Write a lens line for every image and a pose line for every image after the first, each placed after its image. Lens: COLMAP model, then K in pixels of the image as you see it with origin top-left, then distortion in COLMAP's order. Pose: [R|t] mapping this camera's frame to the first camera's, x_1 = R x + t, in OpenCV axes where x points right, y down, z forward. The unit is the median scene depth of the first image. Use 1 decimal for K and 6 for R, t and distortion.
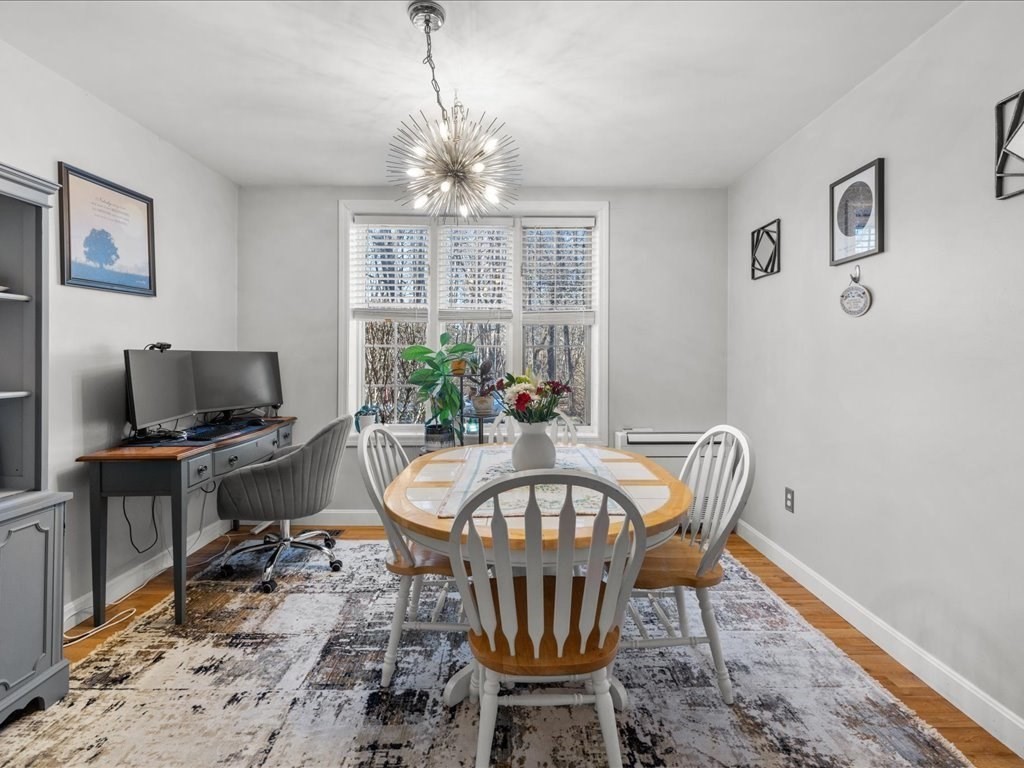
lens RADIAL K [[495.0, 0, 502.0], [0, 495.0, 360.2], [0, 0, 1]] dist [-0.000641, 0.002093]
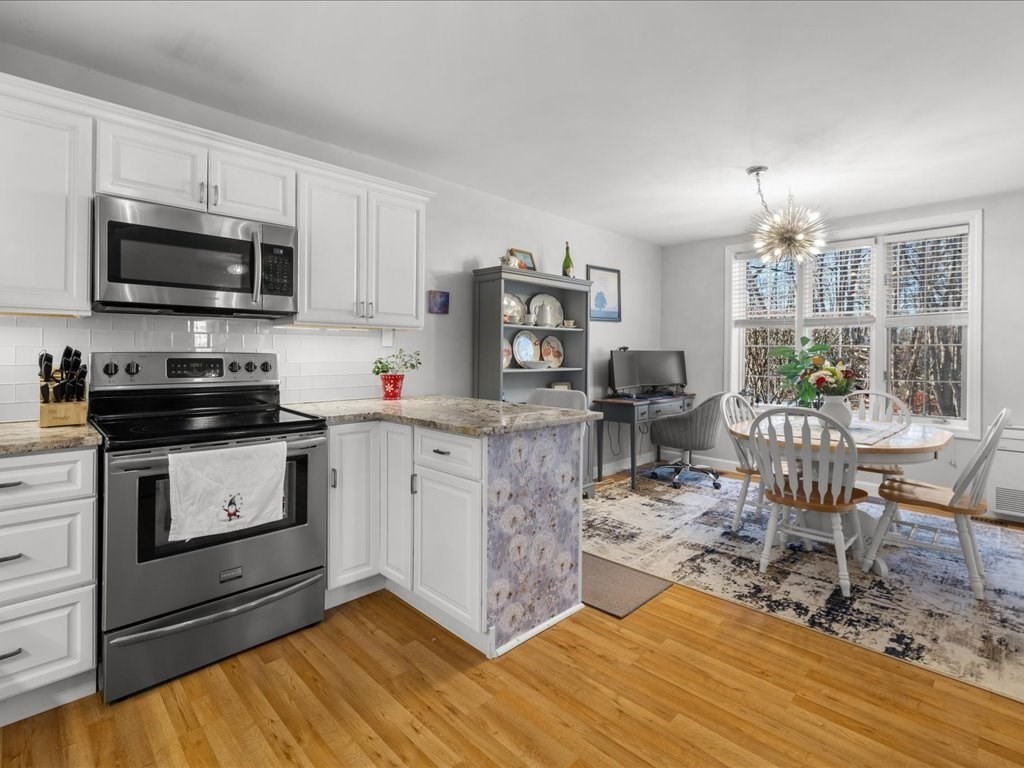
lens RADIAL K [[495.0, 0, 523.0], [0, 495.0, 352.5], [0, 0, 1]] dist [-0.000641, 0.002093]
pose [[0.727921, 0.001266, -0.685660, 0.337752], [-0.006668, 0.999964, -0.005232, 0.000375], [0.685629, 0.008381, 0.727903, -0.660479]]
